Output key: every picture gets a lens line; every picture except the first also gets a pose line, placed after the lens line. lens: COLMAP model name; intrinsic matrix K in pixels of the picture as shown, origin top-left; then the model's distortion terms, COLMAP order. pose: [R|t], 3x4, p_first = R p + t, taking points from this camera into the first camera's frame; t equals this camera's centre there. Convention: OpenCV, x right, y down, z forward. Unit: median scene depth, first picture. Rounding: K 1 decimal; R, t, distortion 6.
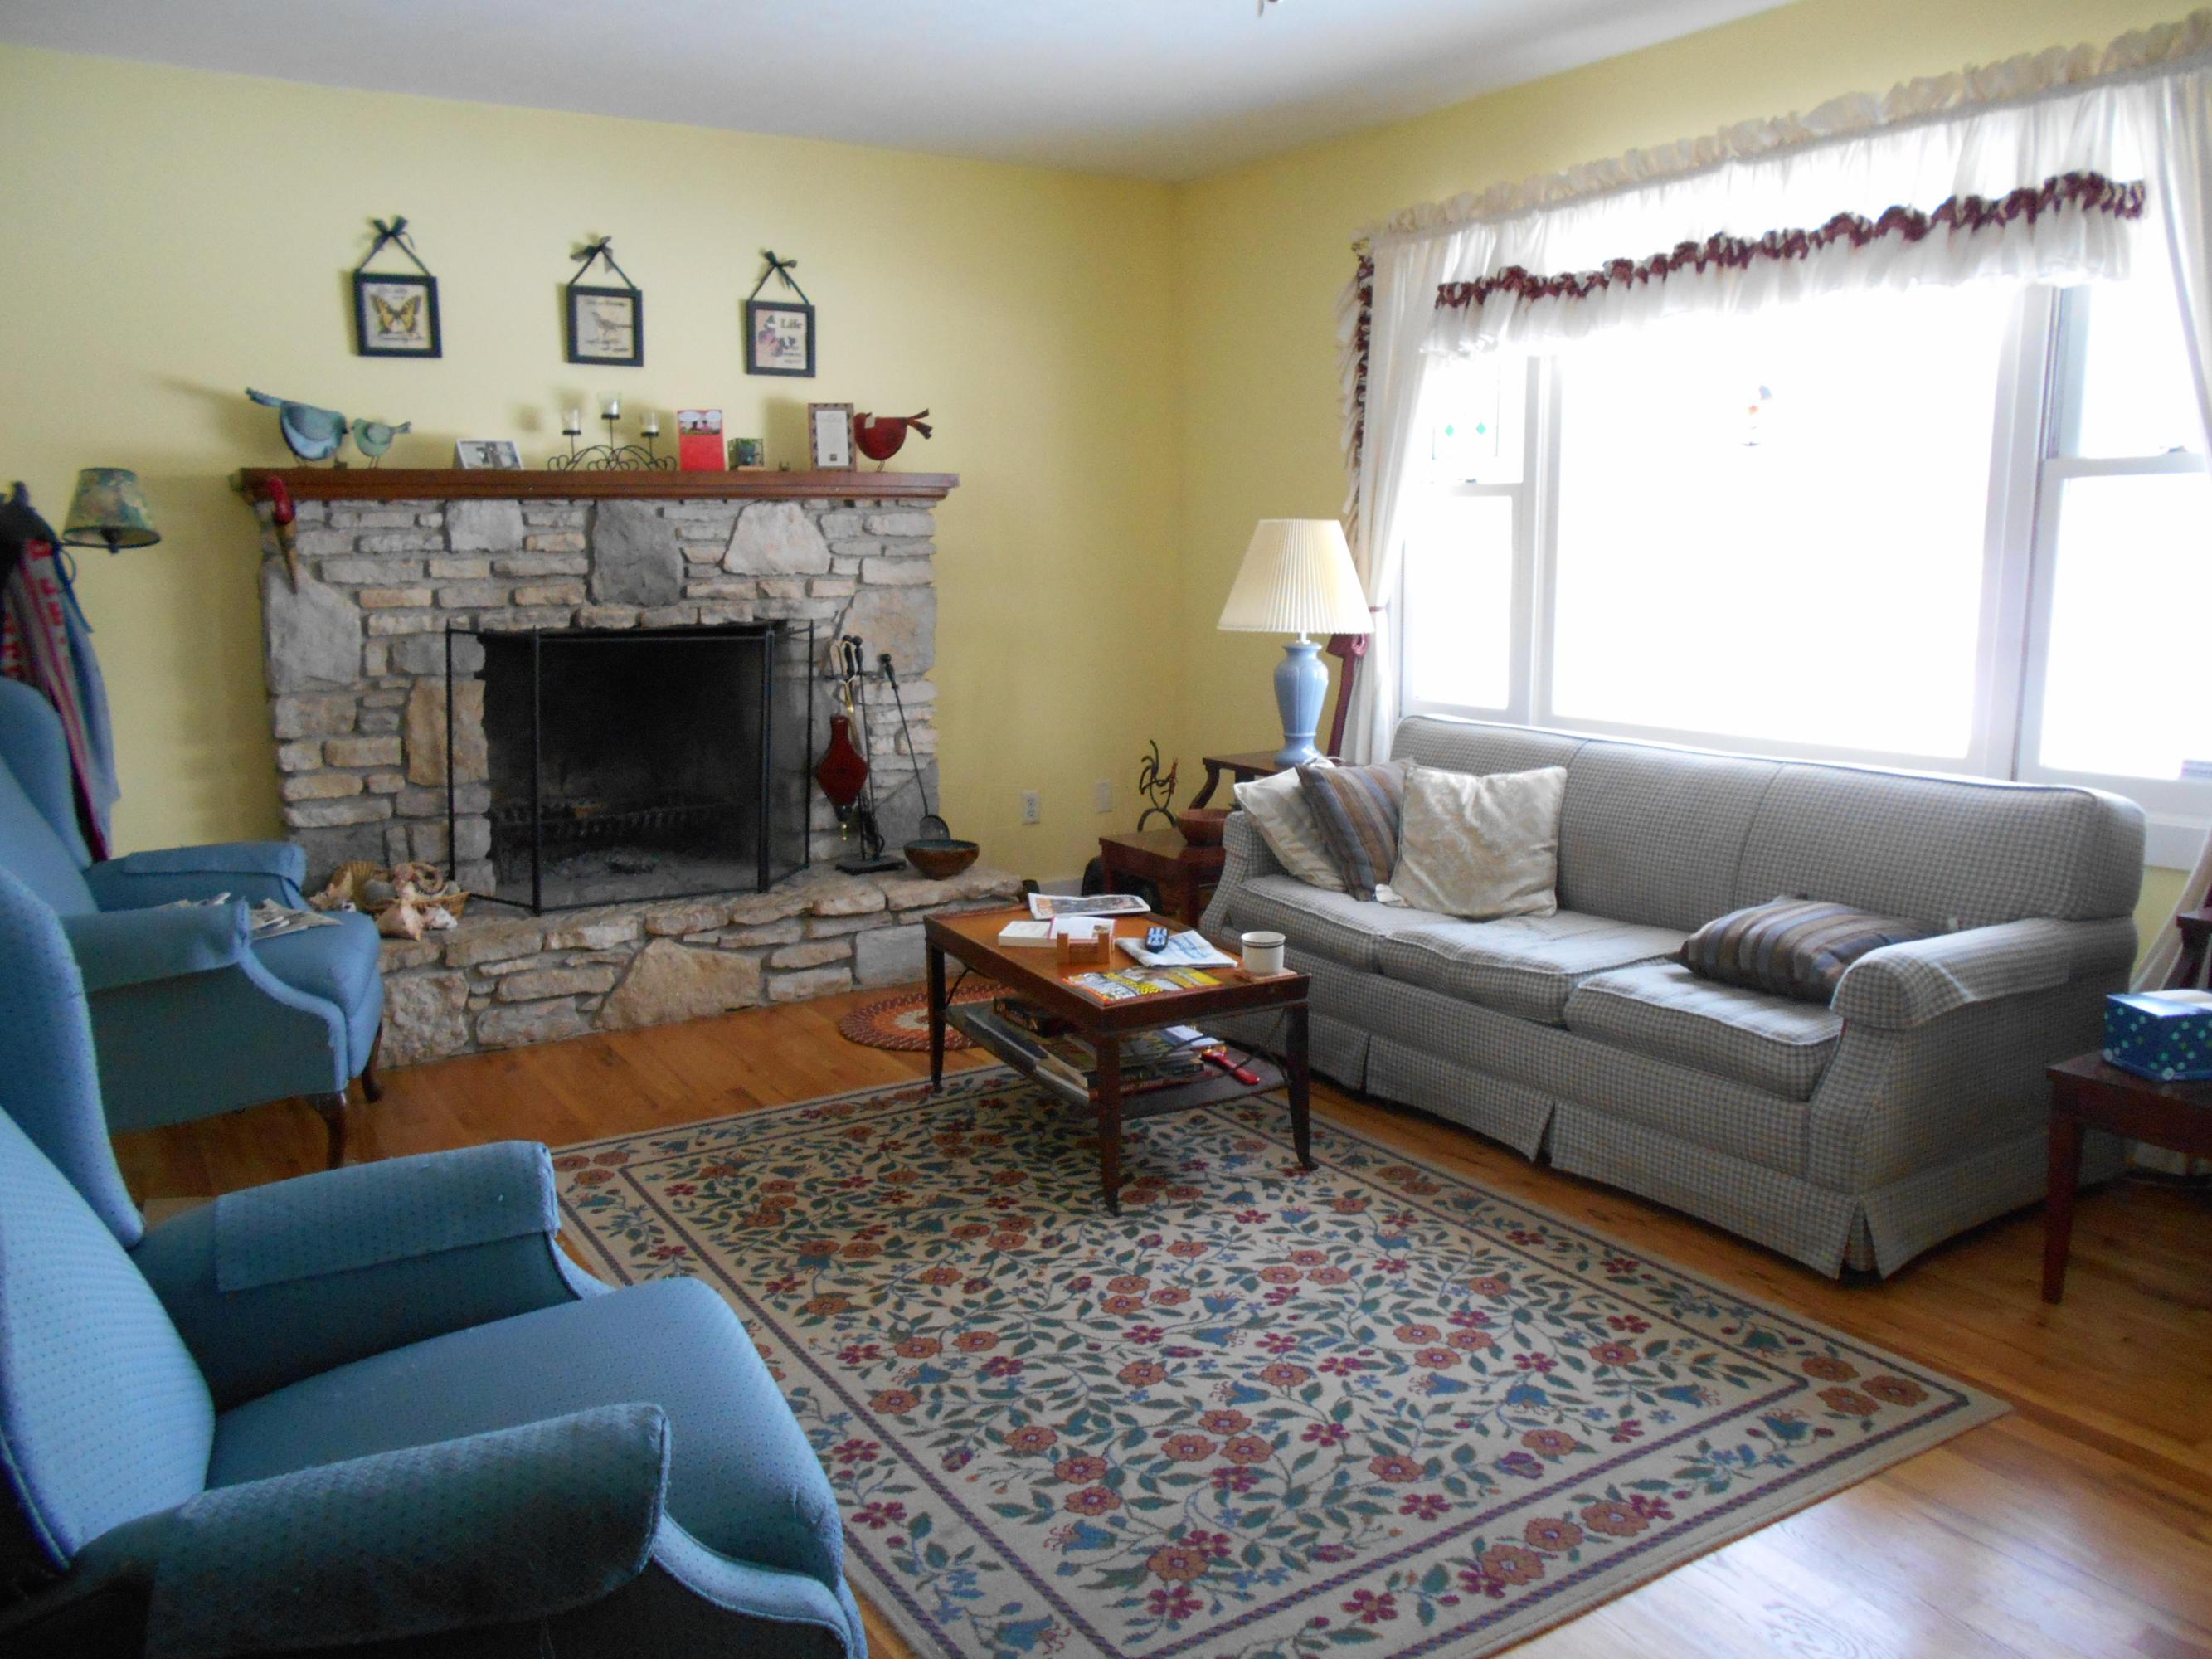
lens RADIAL K [[1804.4, 0, 1059.1], [0, 1804.4, 830.4], [0, 0, 1]] dist [0.006700, 0.008750]
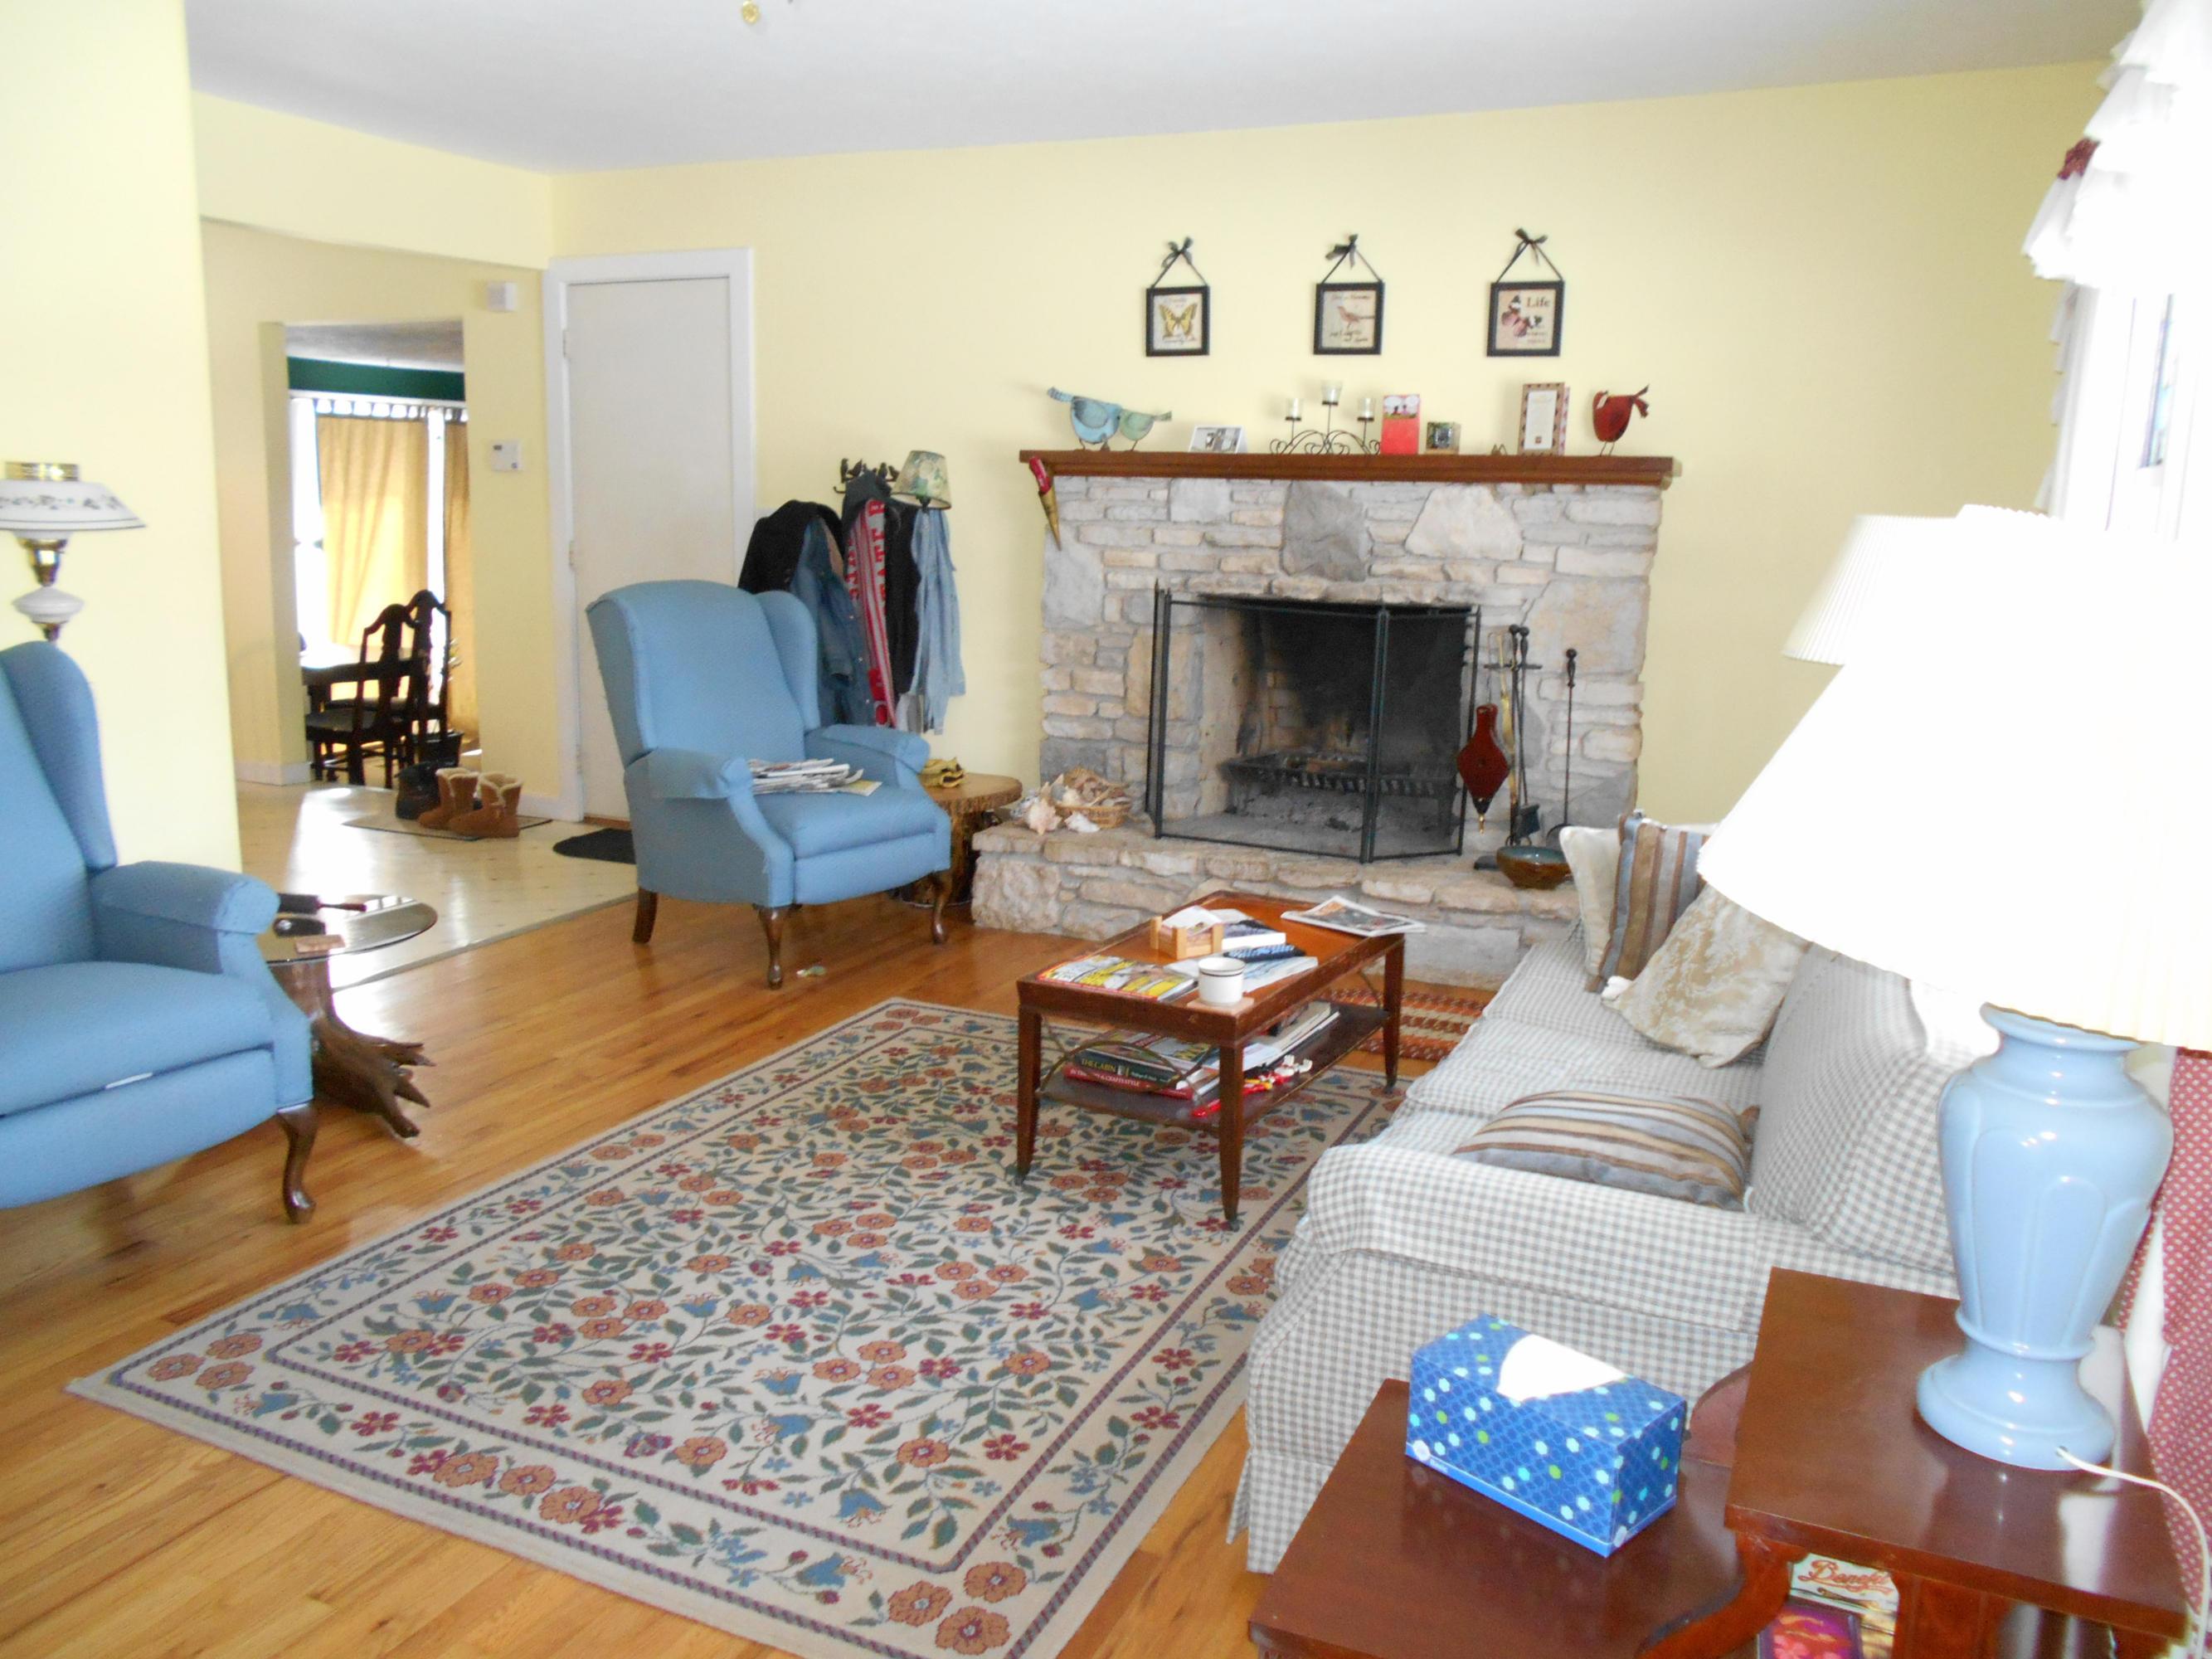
lens RADIAL K [[1714.0, 0, 1108.9], [0, 1714.0, 871.4], [0, 0, 1]] dist [-0.086488, 0.091616]
pose [[0.539034, 0.195778, -0.819215, 0.589924], [-0.163683, 0.978418, 0.126123, -0.064746], [0.826226, 0.066107, 0.559446, 0.356310]]
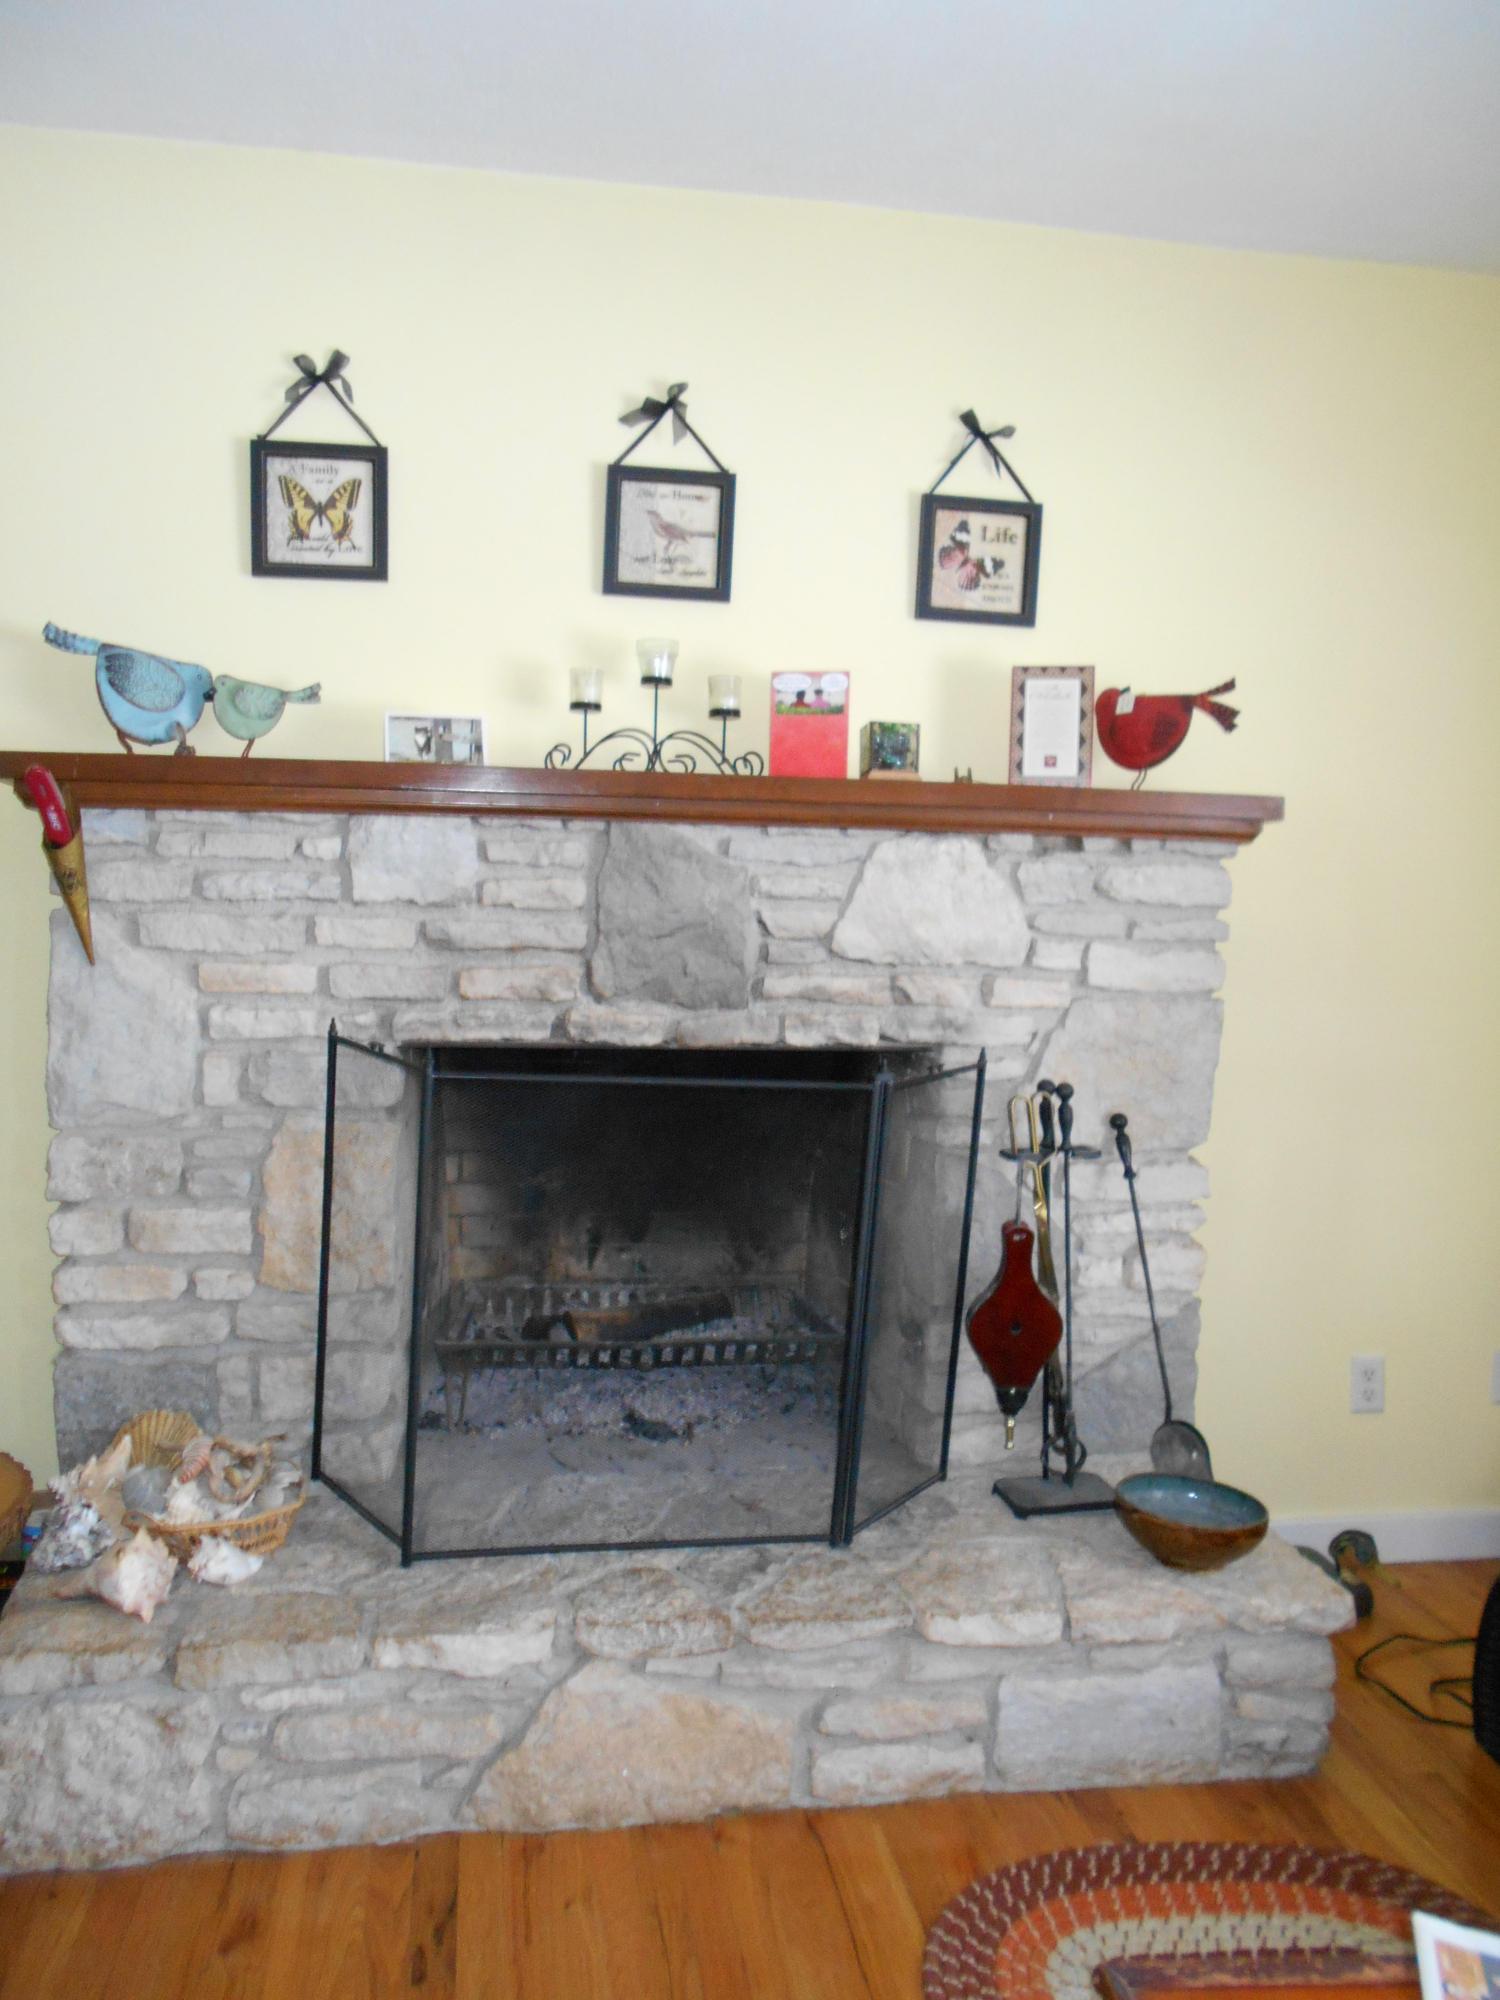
lens RADIAL K [[1485.0, 0, 708.3], [0, 1485.0, 1040.8], [0, 0, 1]] dist [-0.062550, 0.084217]
pose [[0.919157, 0.075075, -0.386670, -0.043142], [-0.099150, 0.994157, -0.042665, -0.099874], [0.381208, 0.077554, 0.921231, 0.601900]]
